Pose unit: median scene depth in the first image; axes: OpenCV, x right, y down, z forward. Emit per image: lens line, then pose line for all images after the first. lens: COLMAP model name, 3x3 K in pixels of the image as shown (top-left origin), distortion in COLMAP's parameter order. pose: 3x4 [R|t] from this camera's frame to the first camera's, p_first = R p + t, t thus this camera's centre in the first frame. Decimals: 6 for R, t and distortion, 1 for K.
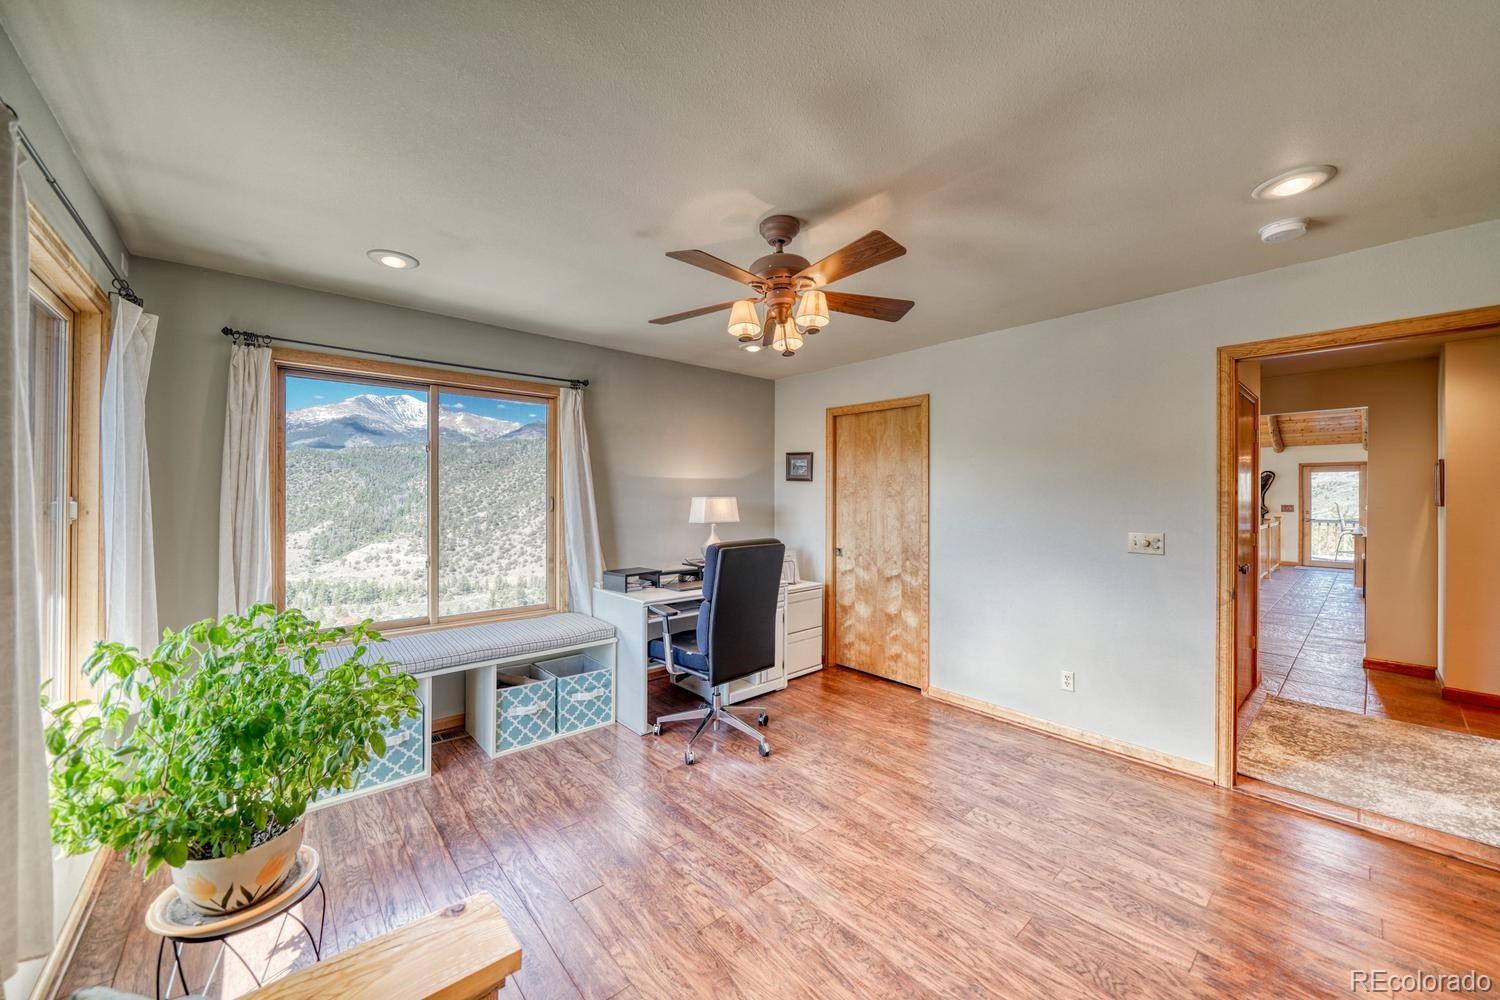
lens RADIAL K [[556.0, 0, 734.5], [0, 556.0, 496.0], [0, 0, 1]] dist [-0.007968, 0.000904]
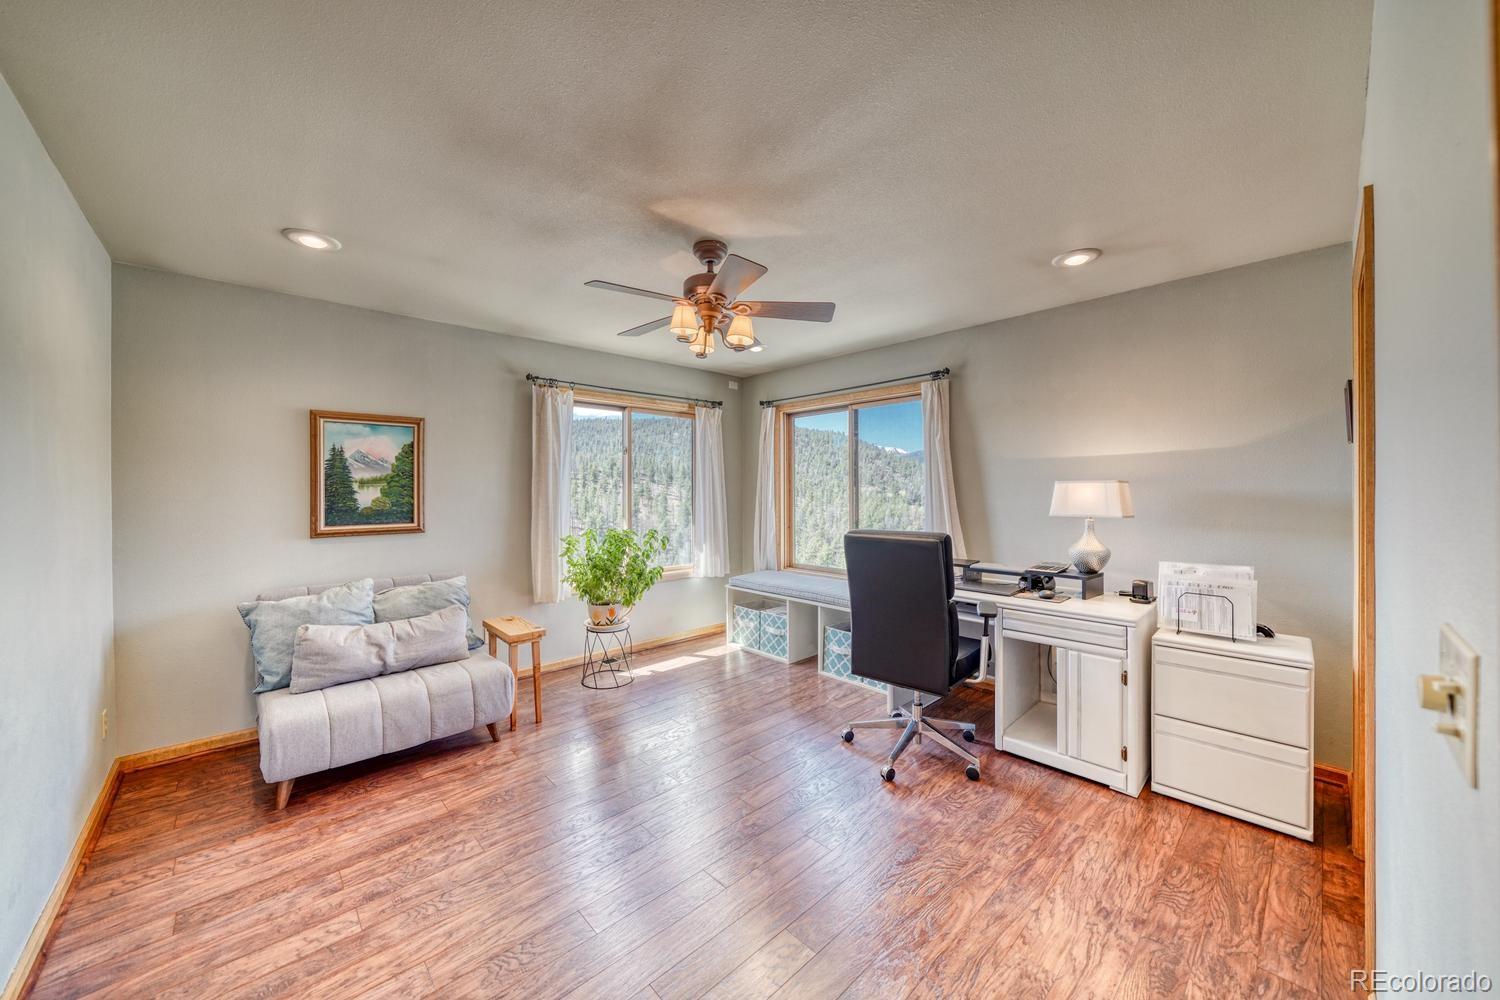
lens RADIAL K [[556.0, 0, 753.2], [0, 556.0, 493.2], [0, 0, 1]] dist [-0.007968, 0.000904]
pose [[0.027522, 0.001123, -0.999621, 0.852699], [0.004972, 0.999987, 0.001260, 0.019123], [0.999609, -0.005005, 0.027516, 0.721268]]
